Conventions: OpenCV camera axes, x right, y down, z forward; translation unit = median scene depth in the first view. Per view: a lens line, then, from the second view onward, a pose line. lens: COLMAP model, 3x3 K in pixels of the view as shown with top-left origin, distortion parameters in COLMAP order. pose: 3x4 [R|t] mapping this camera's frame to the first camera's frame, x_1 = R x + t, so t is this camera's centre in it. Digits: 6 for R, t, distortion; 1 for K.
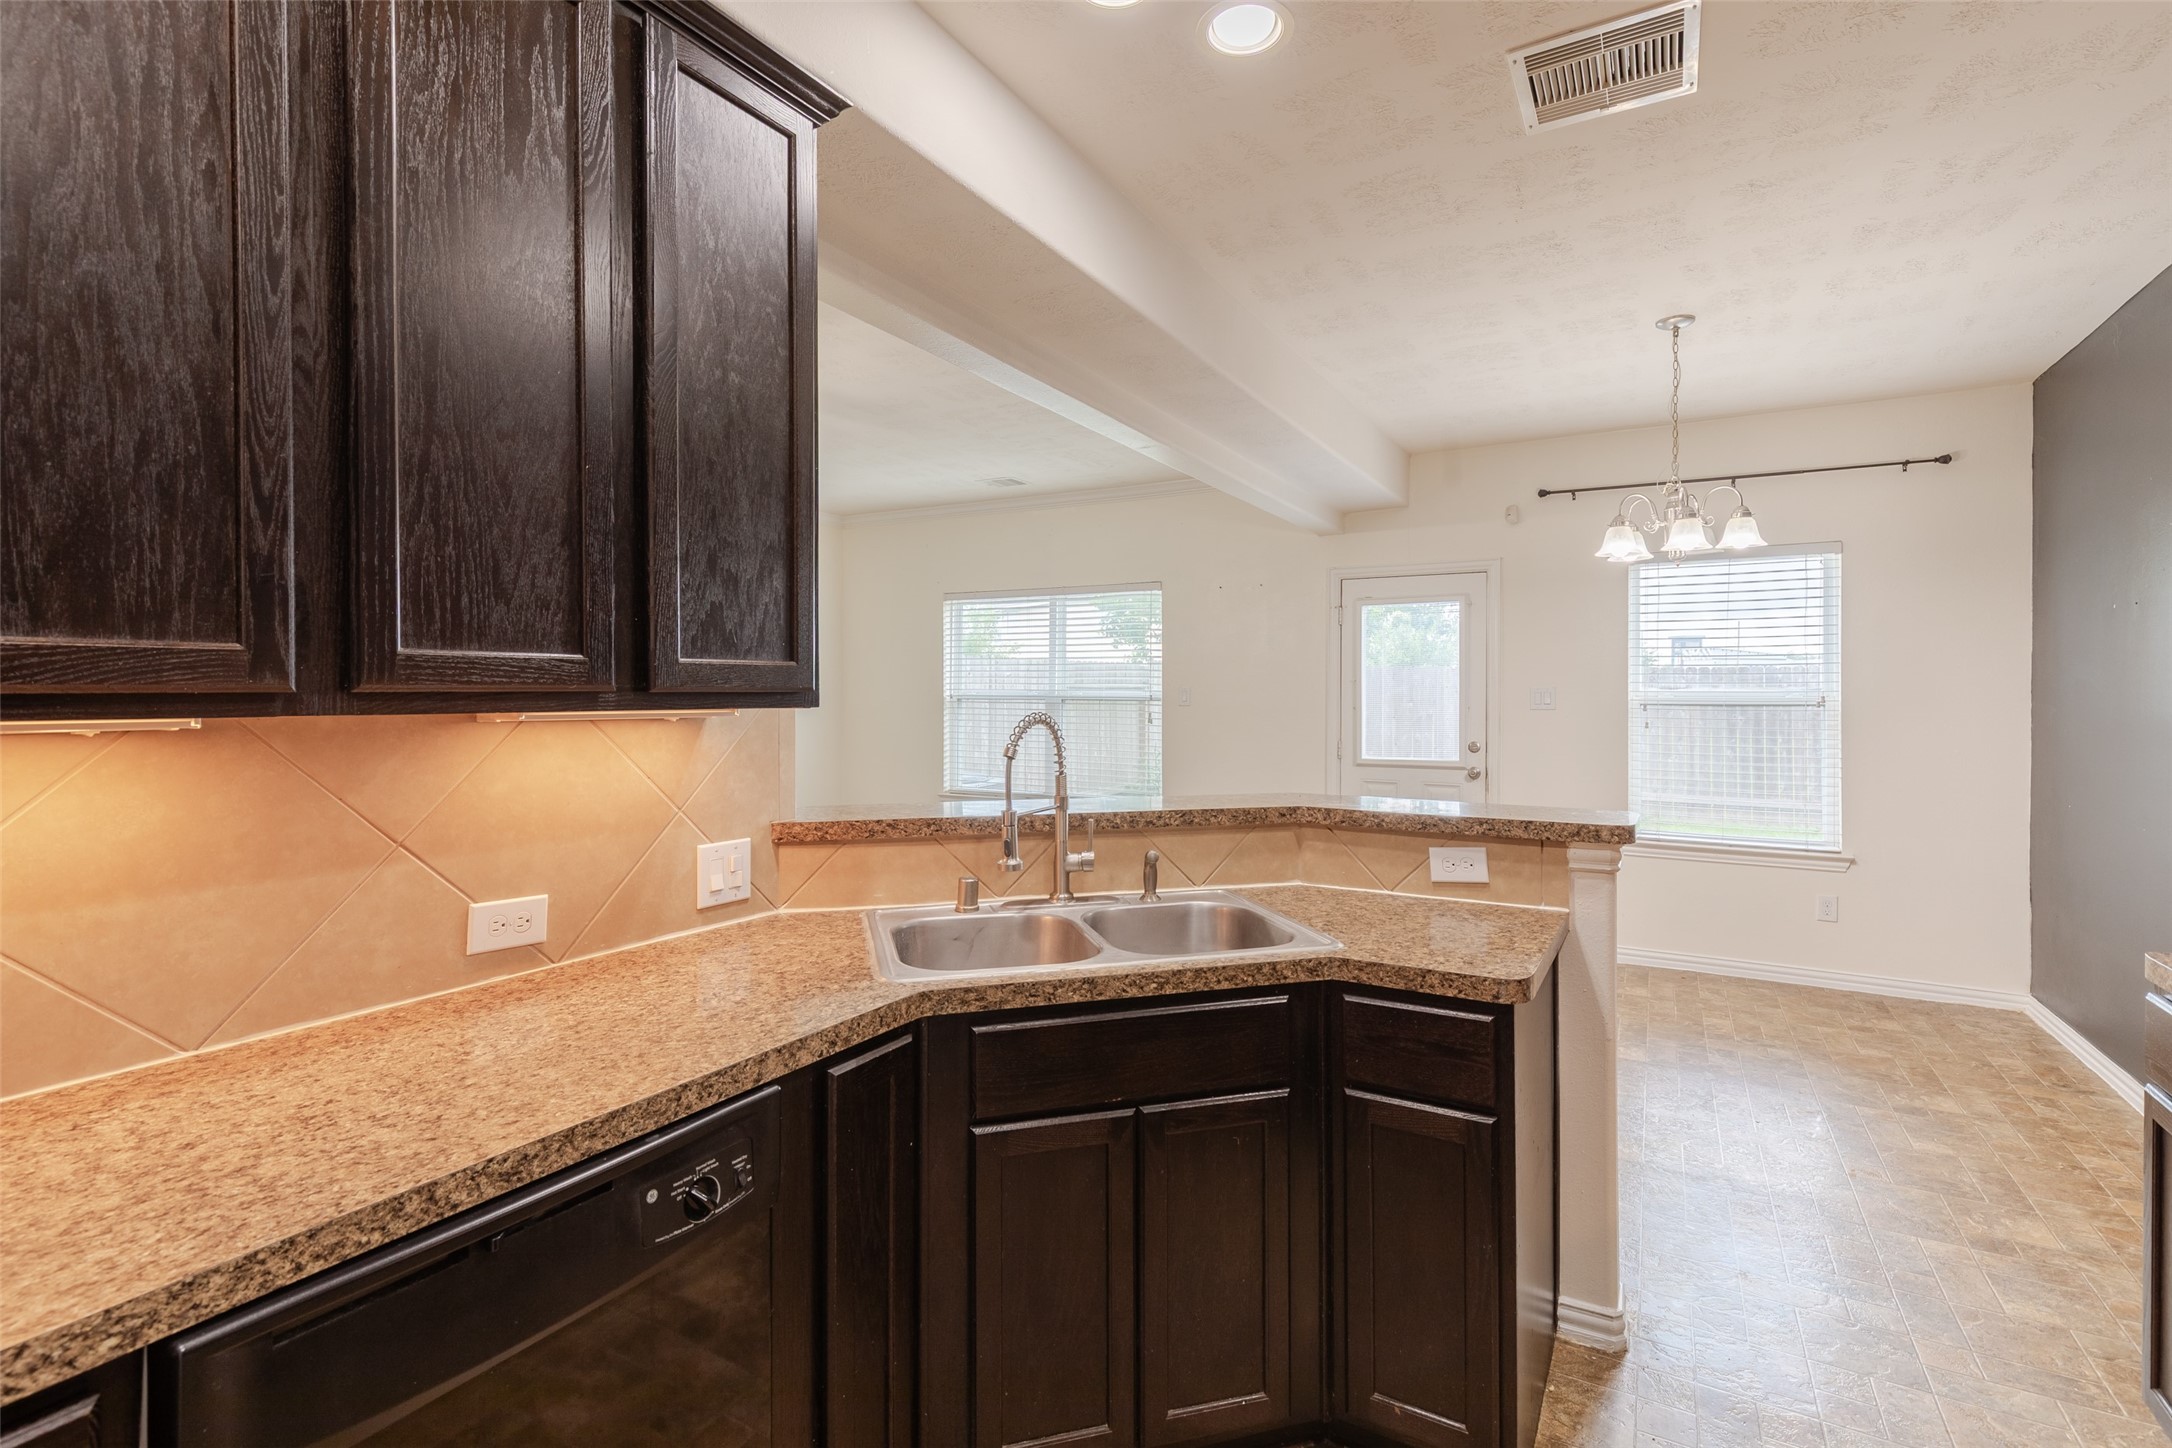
lens RADIAL K [[982.4, 0, 1084.6], [0, 982.4, 695.8], [0, 0, 1]] dist [-0.000305, -0.000090]
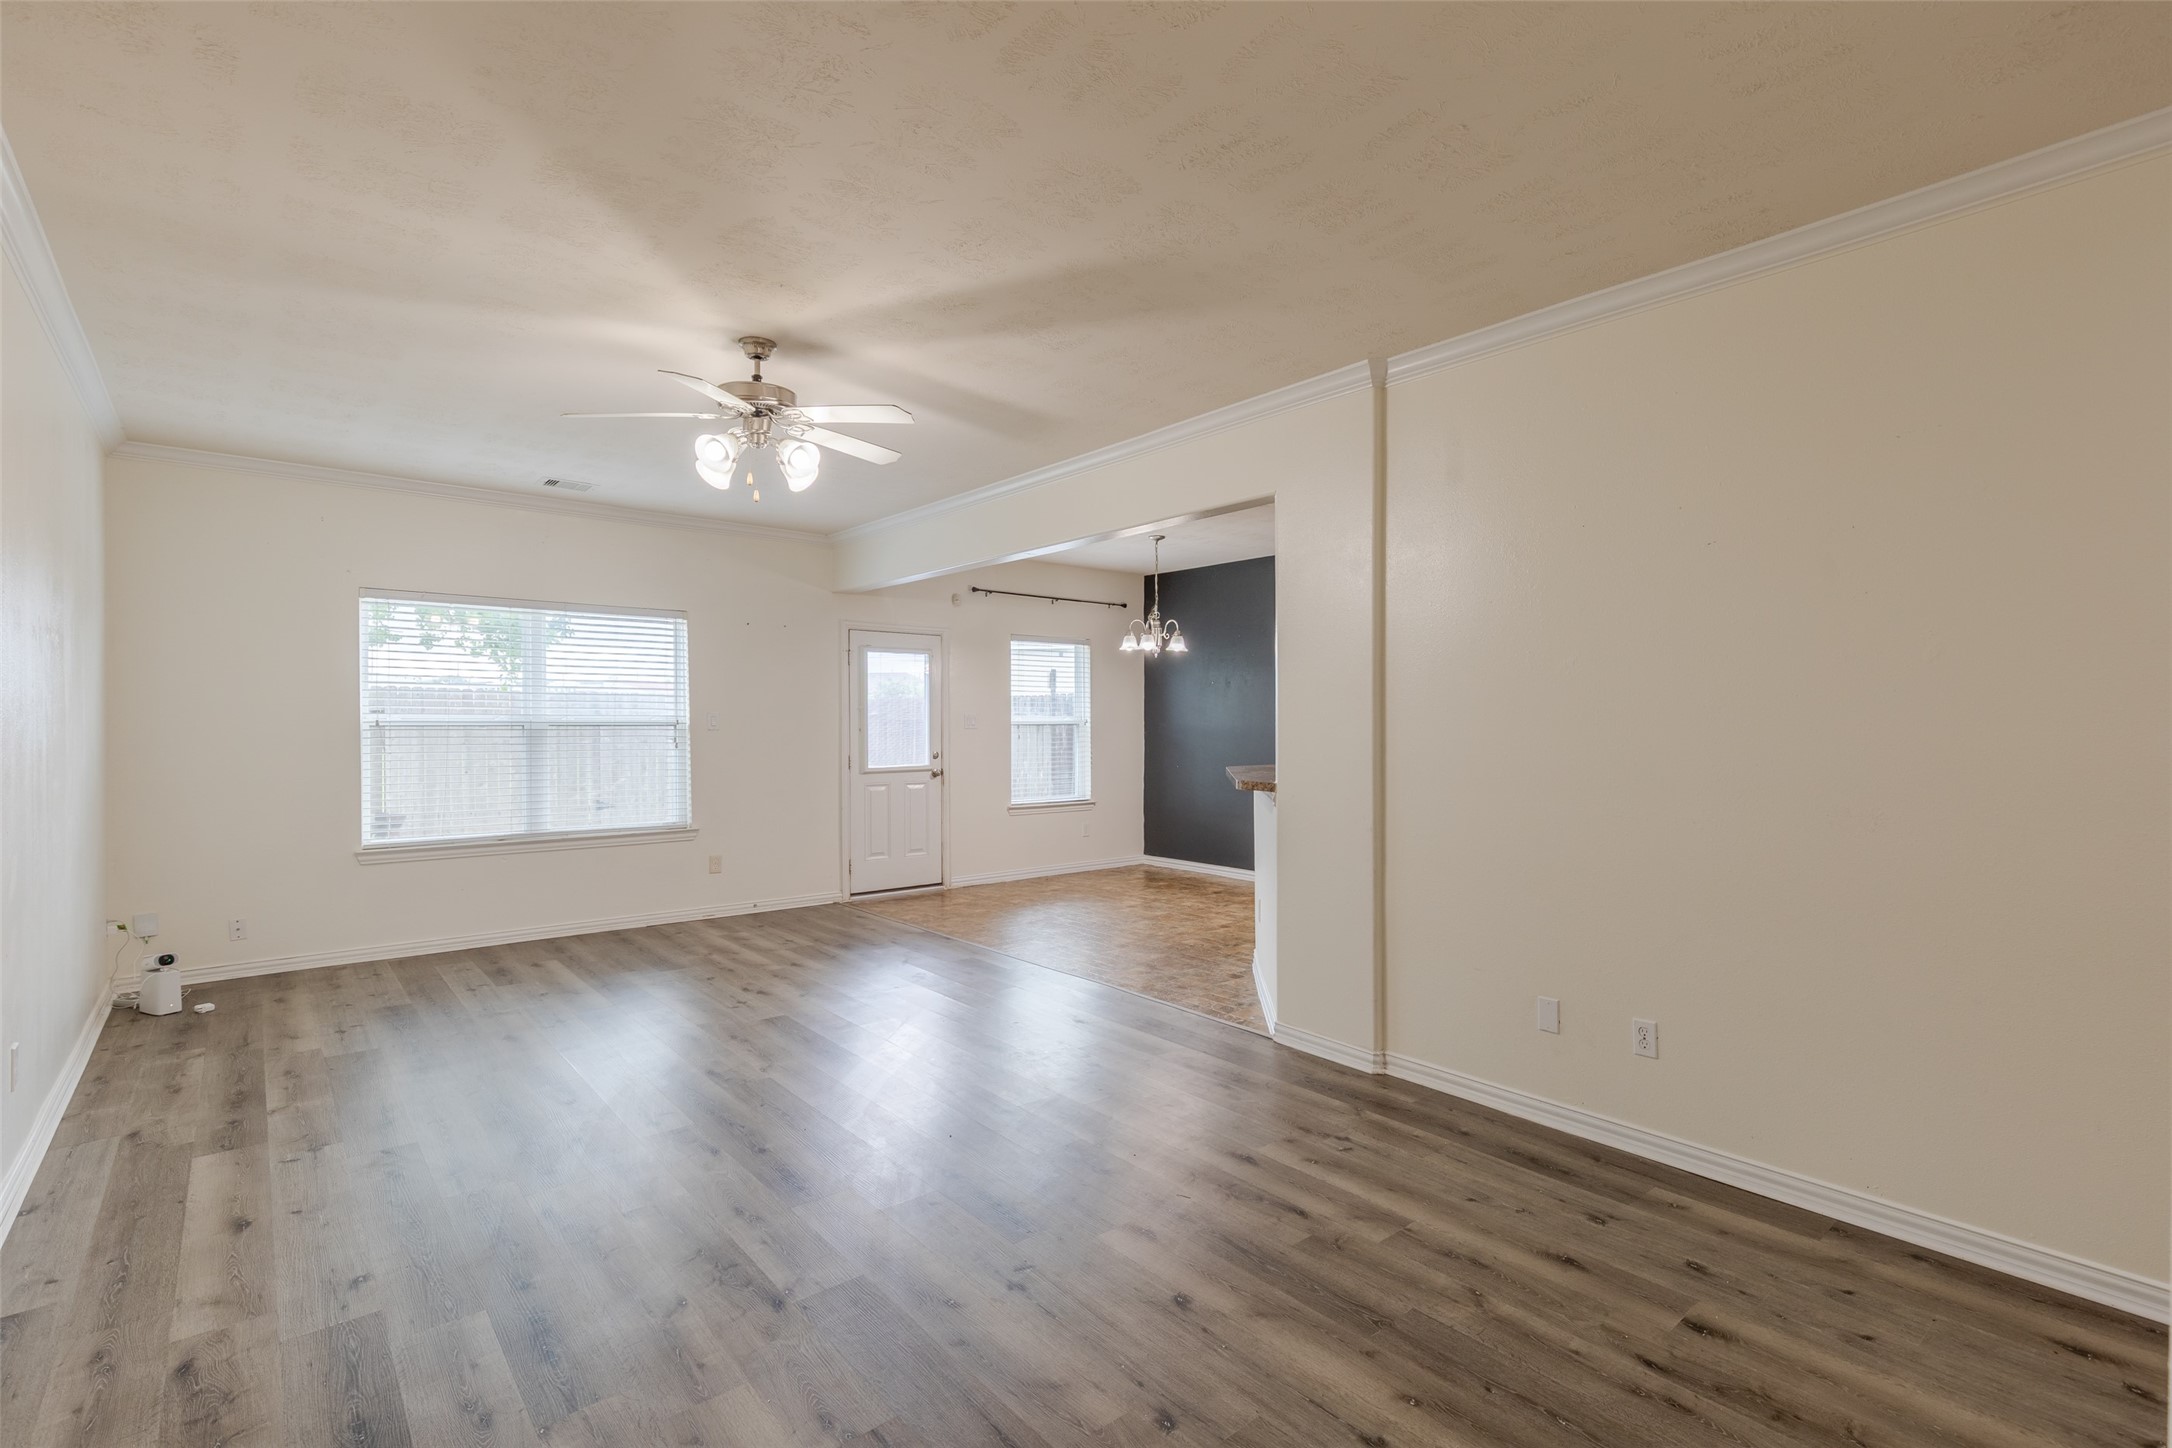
lens RADIAL K [[1016.7, 0, 1086.0], [0, 1016.7, 724.0], [0, 0, 1]] dist [0.002118, 0.000725]
pose [[0.329298, -0.006848, 0.944201, -0.952151], [0.006852, 0.999965, 0.004862, -0.000101], [-0.944201, 0.004868, 0.329334, 0.292006]]
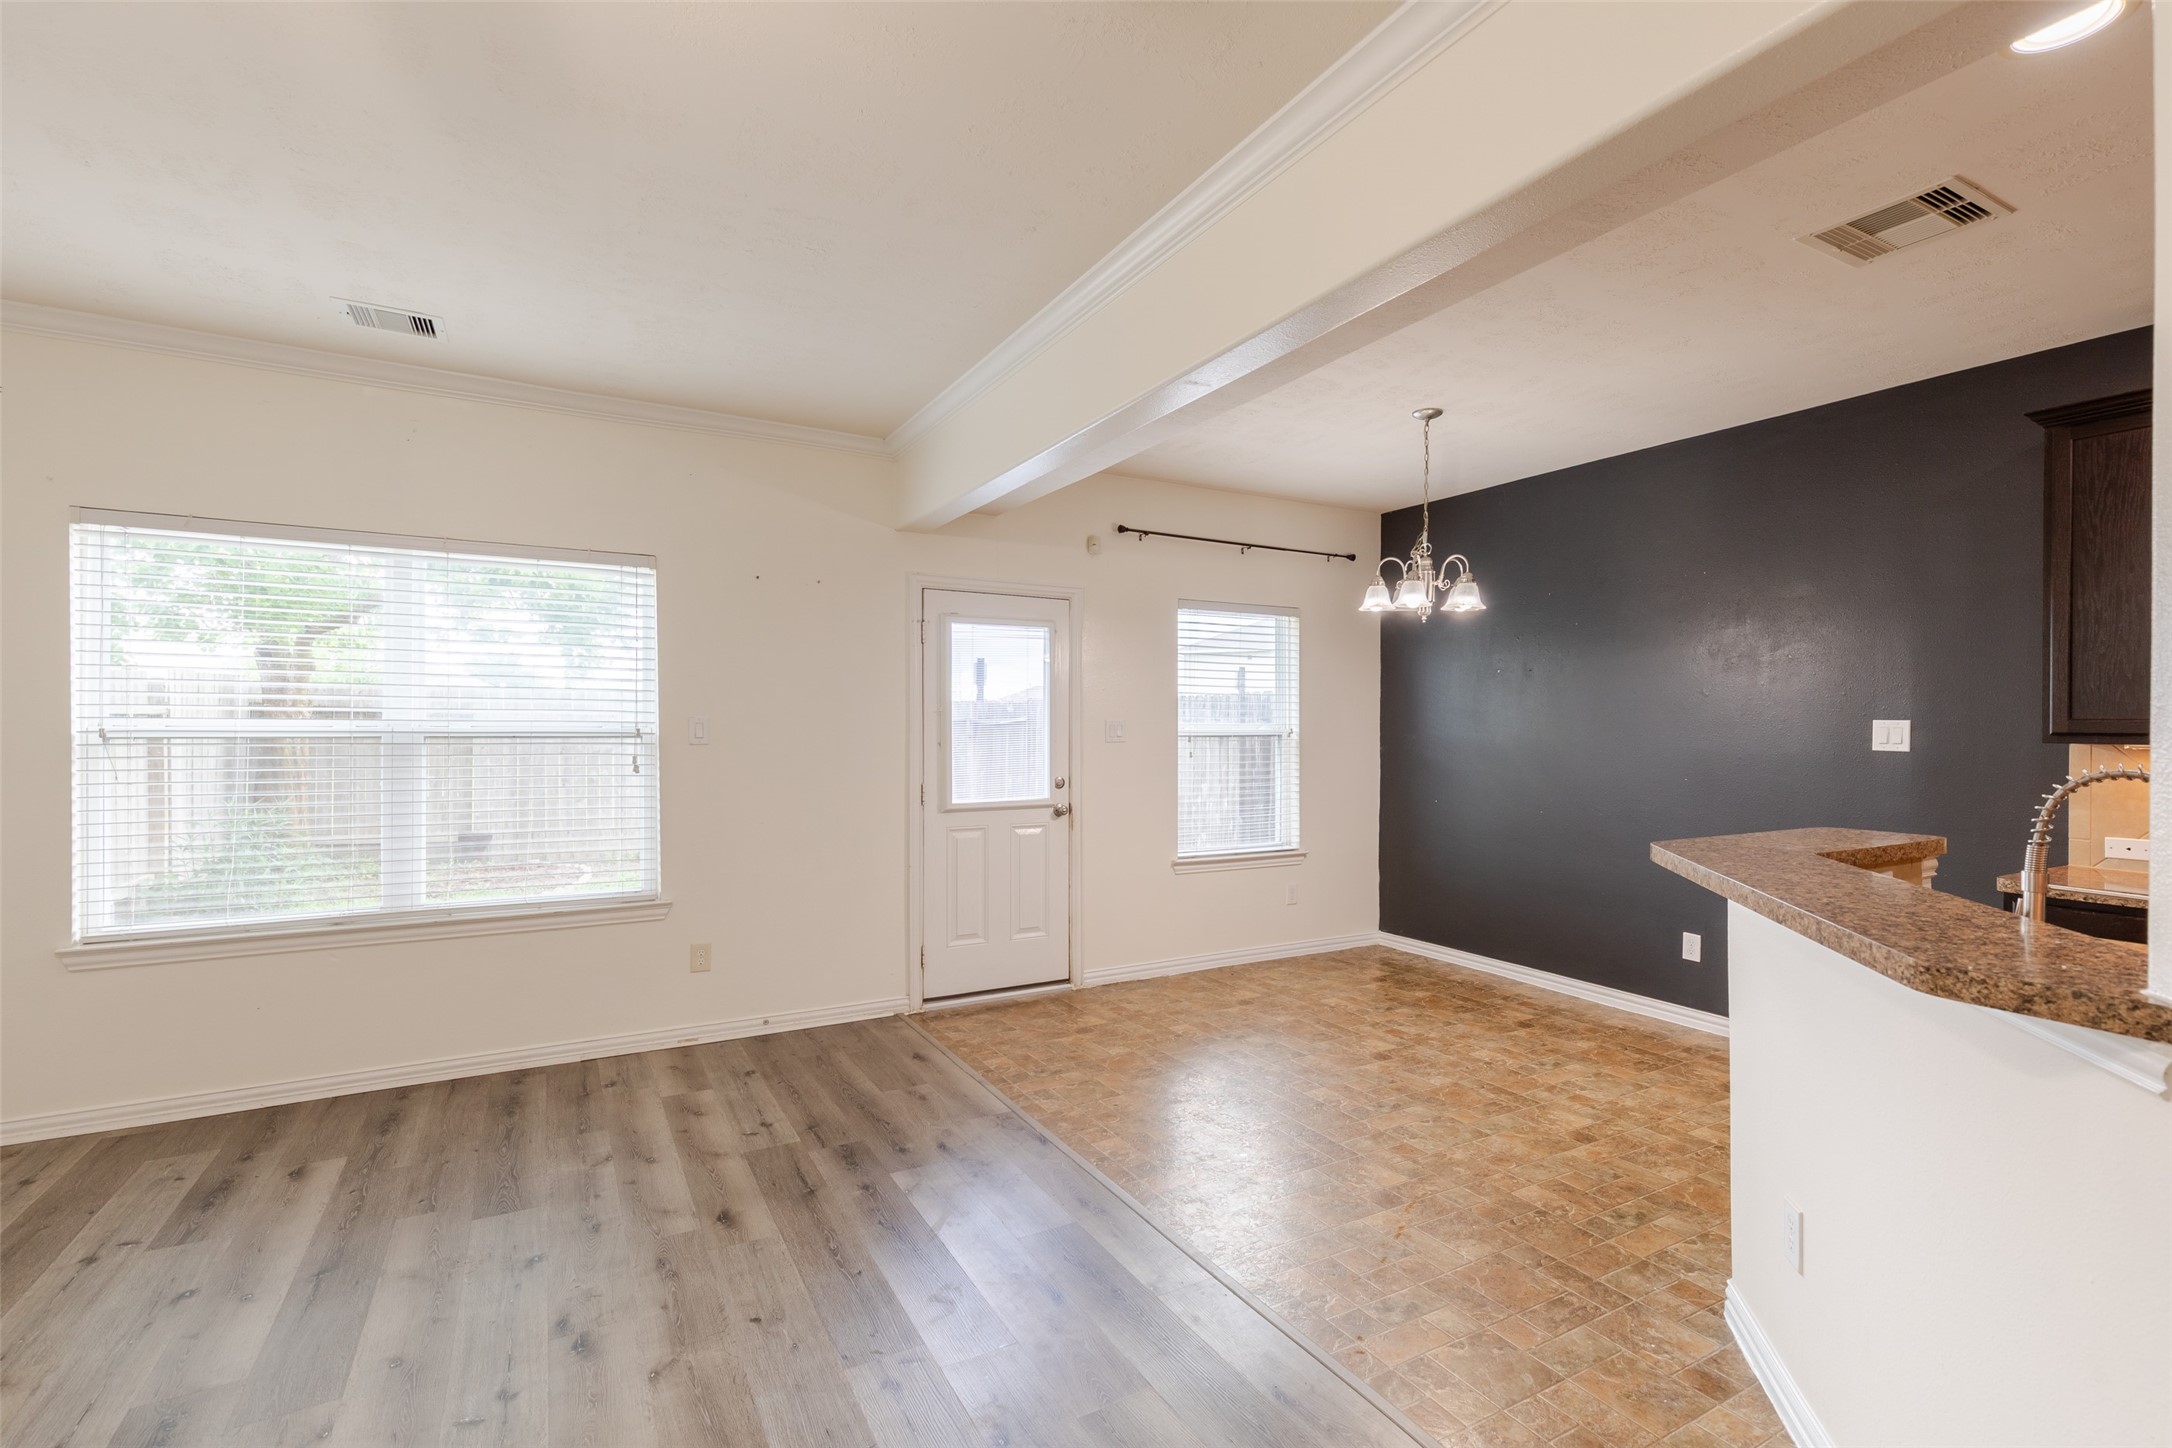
lens RADIAL K [[982.0, 0, 1086.0], [0, 982.0, 724.0], [0, 0, 1]] dist [0.021200, -0.000068]
pose [[0.500919, -0.000549, 0.865494, -0.411651], [0.003824, 0.999991, -0.001579, -0.003328], [-0.865485, 0.004101, 0.500917, 0.501707]]
